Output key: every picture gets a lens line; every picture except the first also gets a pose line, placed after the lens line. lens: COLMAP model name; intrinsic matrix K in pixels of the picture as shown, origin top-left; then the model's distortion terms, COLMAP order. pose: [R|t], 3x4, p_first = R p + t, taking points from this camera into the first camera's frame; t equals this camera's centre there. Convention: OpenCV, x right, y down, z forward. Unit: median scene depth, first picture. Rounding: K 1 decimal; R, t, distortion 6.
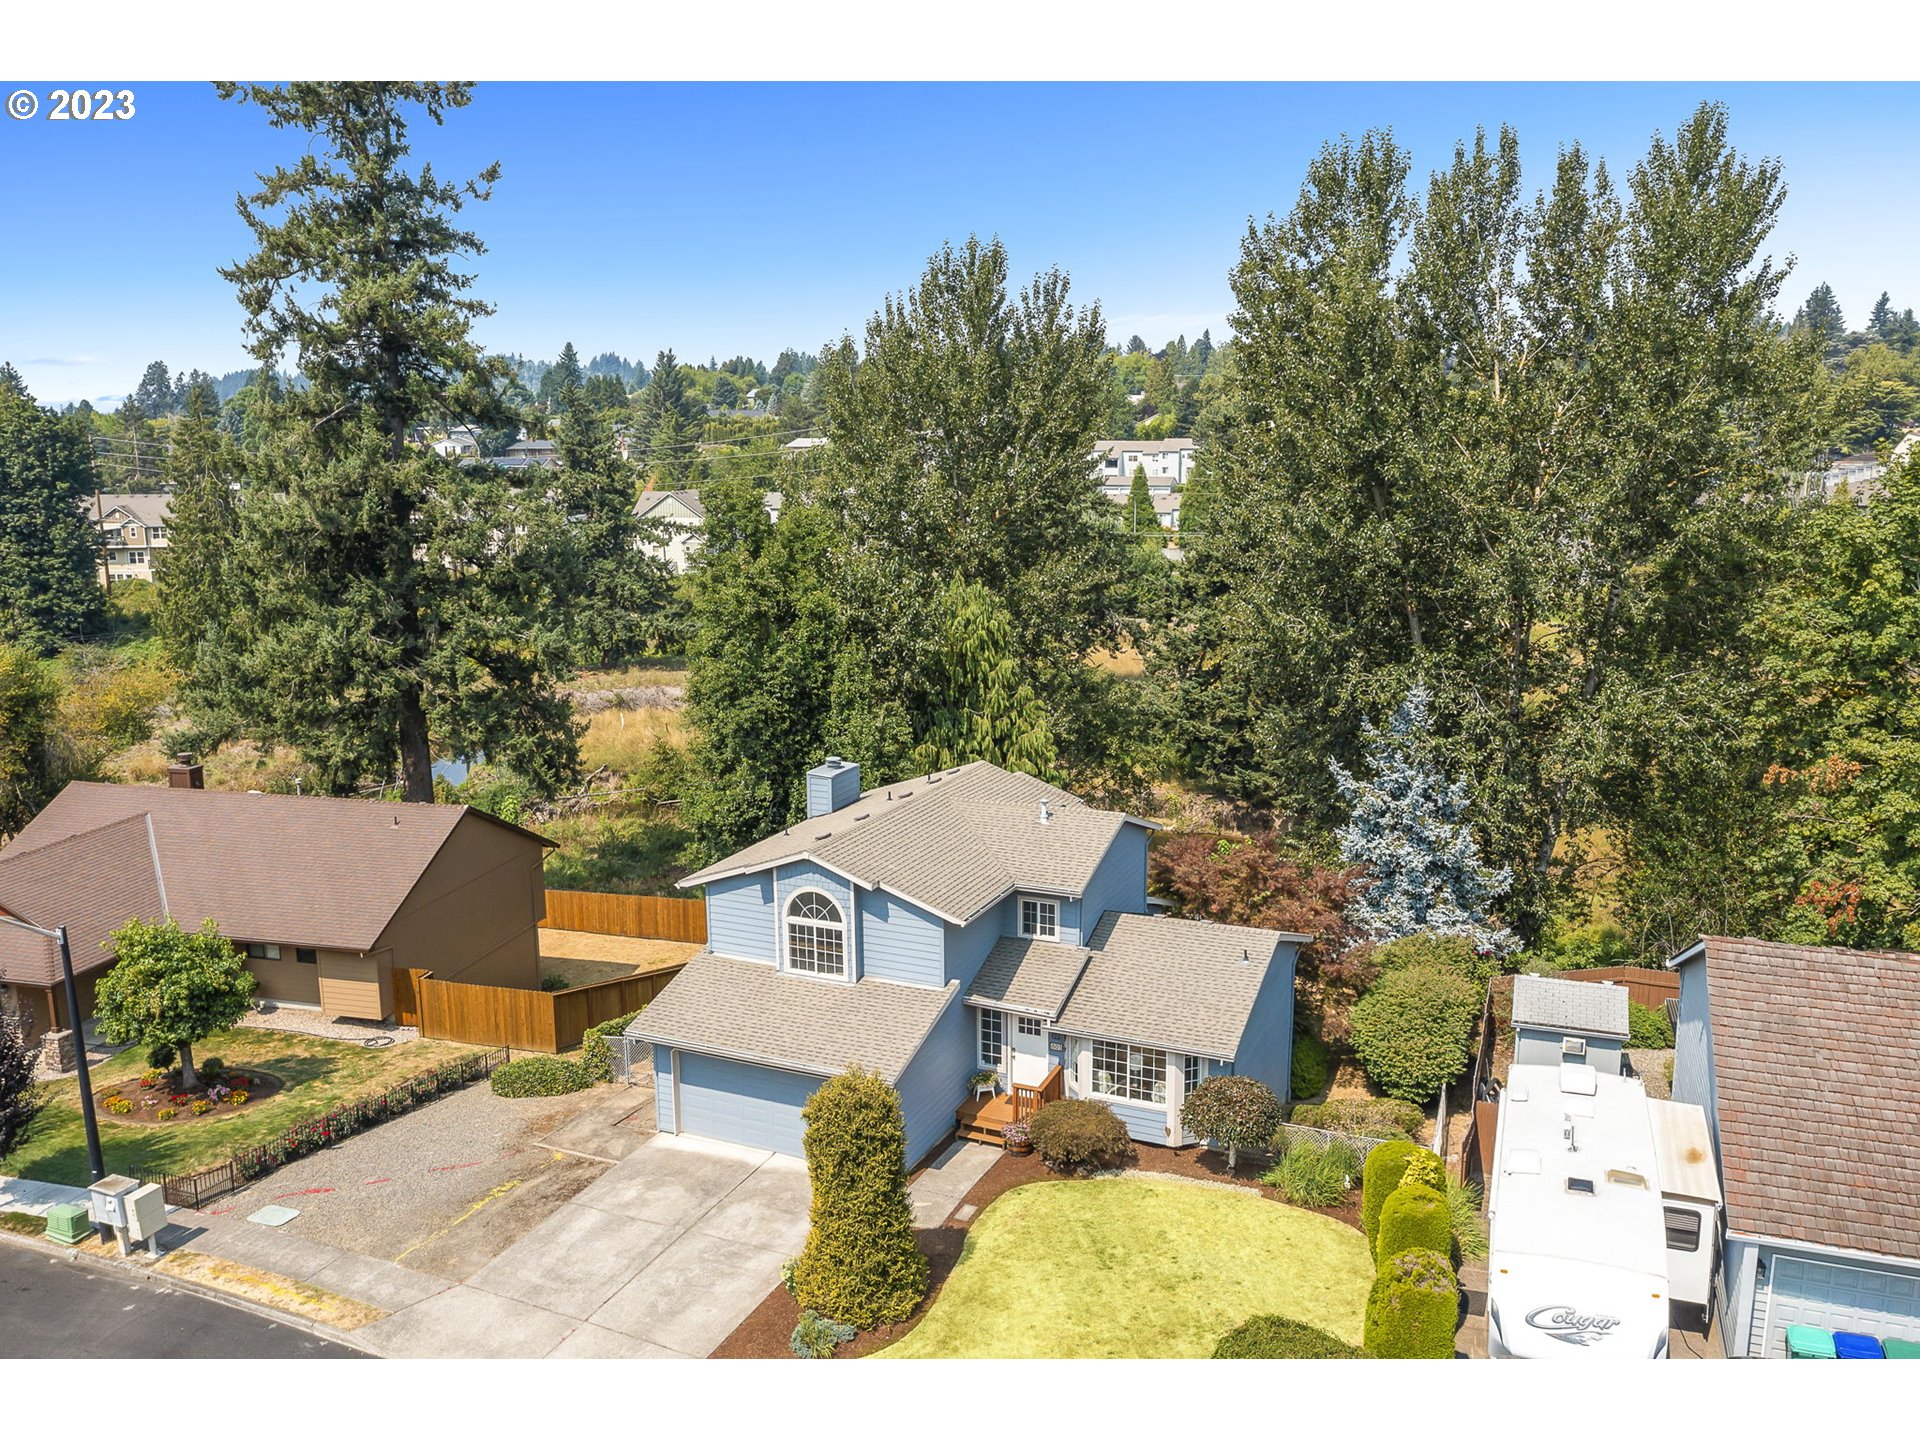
lens RADIAL K [[1527.8, 0, 960.0], [0, 1527.8, 720.0], [0, 0, 1]] dist [-0.020043, -0.005818]
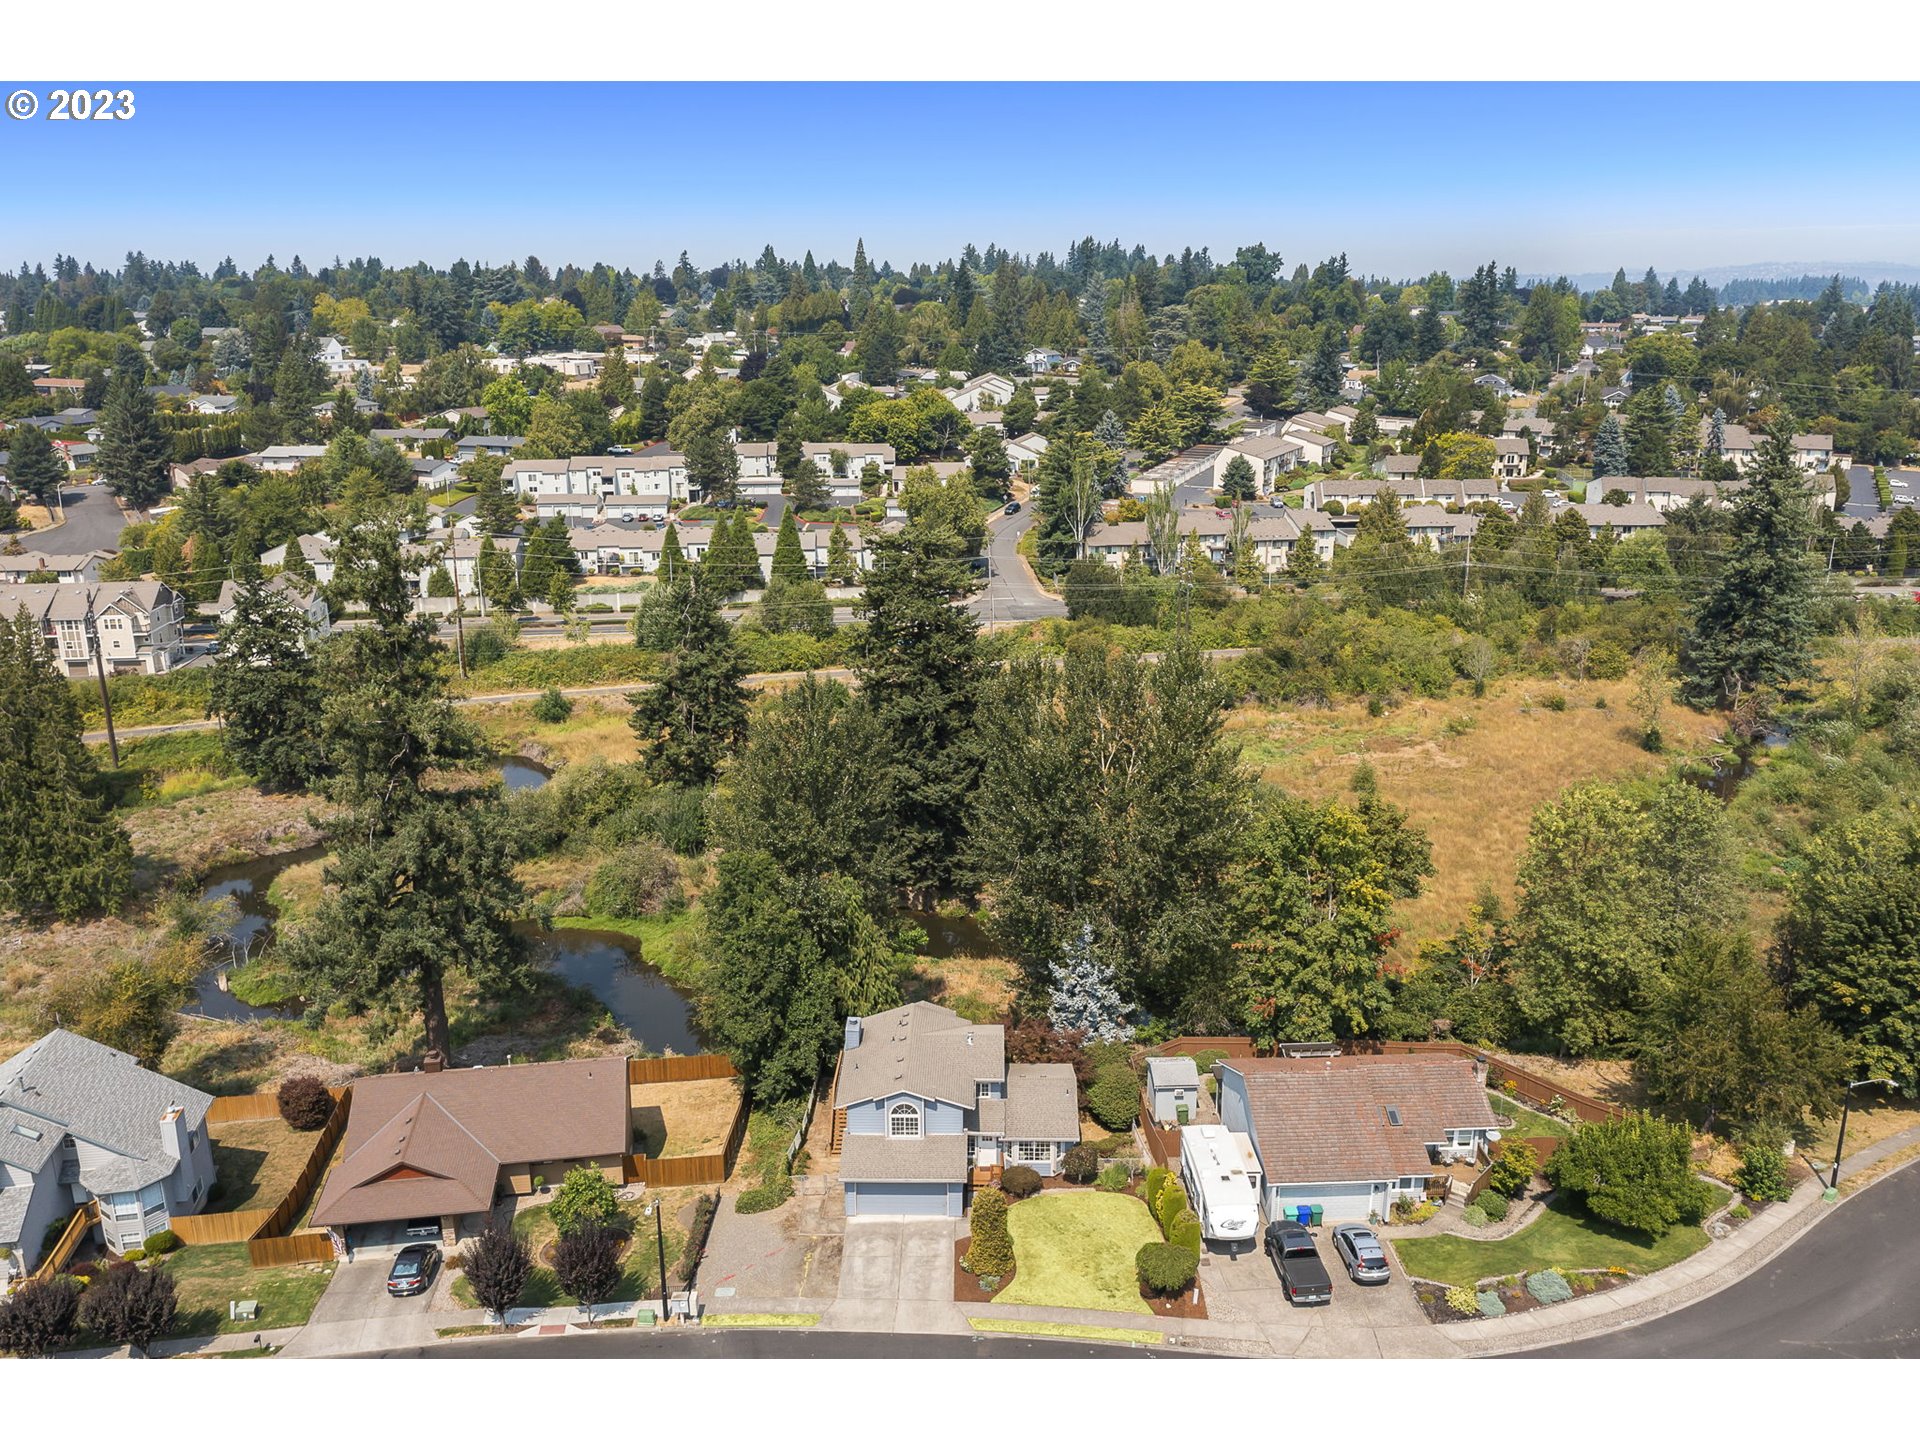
lens RADIAL K [[1527.8, 0, 960.0], [0, 1527.8, 720.0], [0, 0, 1]] dist [-0.020043, -0.005818]
pose [[0.920473, -0.106990, 0.375876, -0.824876], [0.075215, 0.992314, 0.098263, -0.688682], [-0.383500, -0.062177, 0.921445, -1.145600]]
